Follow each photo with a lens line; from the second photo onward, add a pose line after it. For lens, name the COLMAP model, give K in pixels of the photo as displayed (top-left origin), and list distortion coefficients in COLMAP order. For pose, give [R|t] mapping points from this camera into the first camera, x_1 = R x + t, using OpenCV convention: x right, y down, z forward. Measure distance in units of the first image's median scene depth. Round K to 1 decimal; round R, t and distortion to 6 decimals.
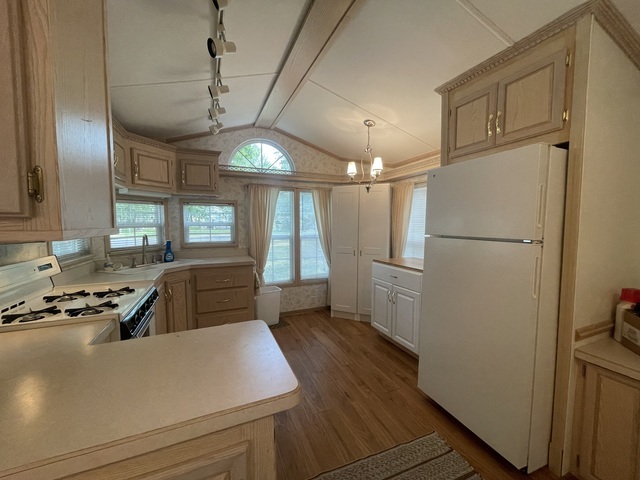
lens RADIAL K [[258.9, 0, 317.5], [0, 258.9, 238.6], [0, 0, 1]] dist [-0.004838, 0.001197]
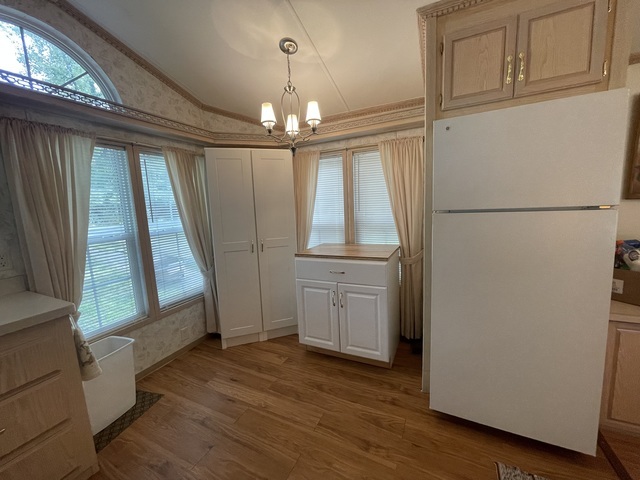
lens RADIAL K [[258.9, 0, 317.2], [0, 258.9, 238.6], [0, 0, 1]] dist [-0.004838, 0.001197]
pose [[0.747962, -0.121348, 0.652555, -0.211633], [0.086602, 0.992583, 0.085316, -0.018529], [-0.658068, -0.007300, 0.752924, 0.440397]]
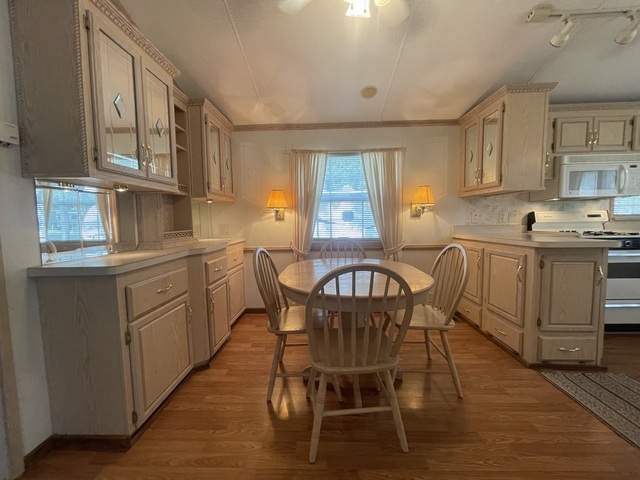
lens RADIAL K [[258.9, 0, 316.8], [0, 258.9, 238.2], [0, 0, 1]] dist [-0.004838, 0.001197]
pose [[-0.422195, 0.078437, -0.903105, 0.744446], [-0.040207, 0.993649, 0.105097, 0.082759], [0.905613, 0.080682, -0.416359, 0.006994]]
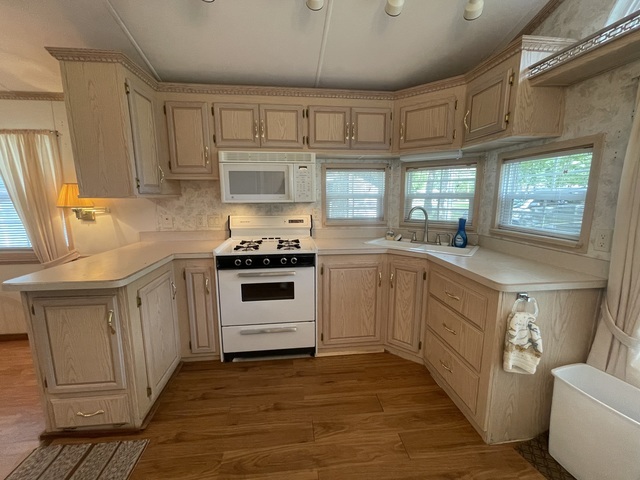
lens RADIAL K [[258.9, 0, 314.9], [0, 258.9, 239.2], [0, 0, 1]] dist [-0.004838, 0.001197]
pose [[-0.275465, 0.165706, -0.946922, 0.230177], [-0.058796, 0.980283, 0.188648, -0.047162], [0.959511, 0.107642, -0.260291, 0.823747]]
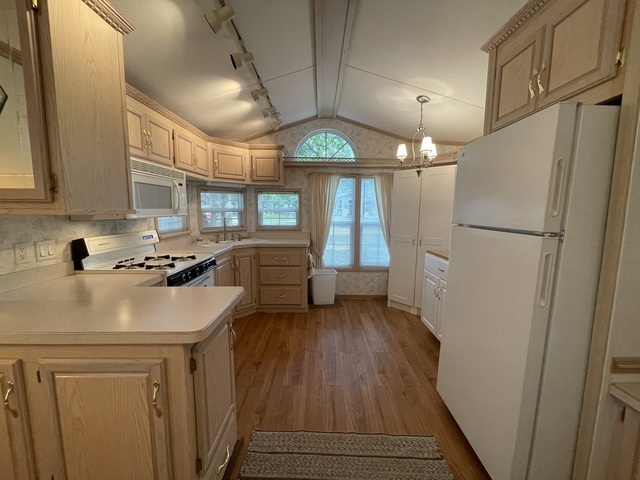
lens RADIAL K [[258.9, 0, 317.2], [0, 258.9, 238.8], [0, 0, 1]] dist [-0.004838, 0.001197]
pose [[0.919198, 0.052110, -0.390333, 0.225278], [-0.033096, 0.997922, 0.055286, 0.002632], [0.392403, -0.037900, 0.919012, 0.007238]]
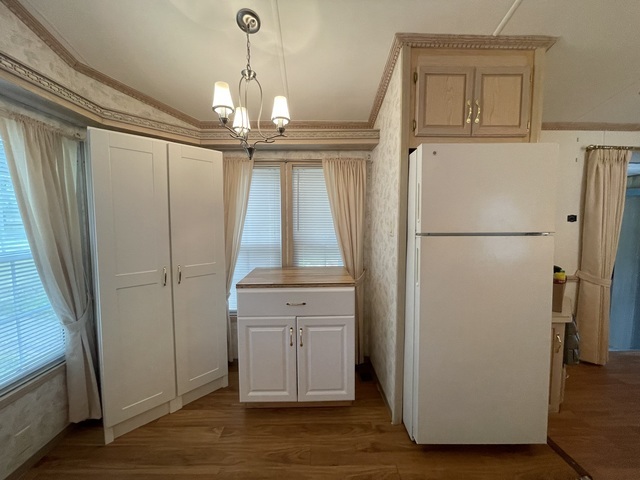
lens RADIAL K [[258.9, 0, 316.4], [0, 258.9, 238.7], [0, 0, 1]] dist [-0.004838, 0.001197]
pose [[0.366779, -0.070790, 0.927611, -0.237671], [0.061351, 0.996771, 0.051810, -0.036838], [-0.928283, 0.037907, 0.369938, 0.666511]]
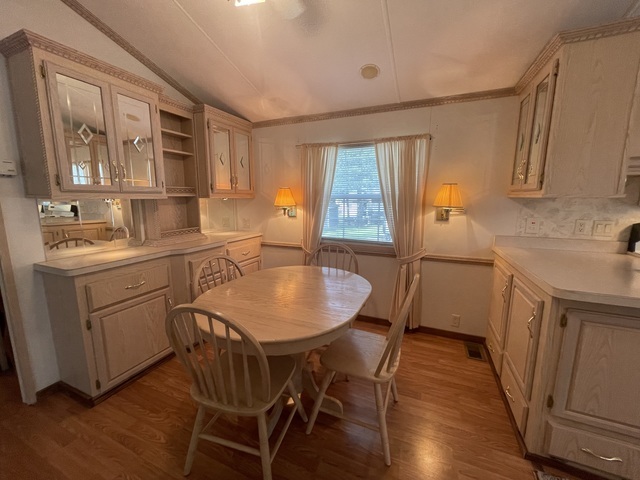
lens RADIAL K [[258.9, 0, 316.2], [0, 258.9, 238.6], [0, 0, 1]] dist [-0.004838, 0.001197]
pose [[-0.724048, 0.110569, -0.680829, 0.503086], [-0.042658, 0.978000, 0.204197, -0.004582], [0.688429, 0.176891, -0.703402, 0.239368]]
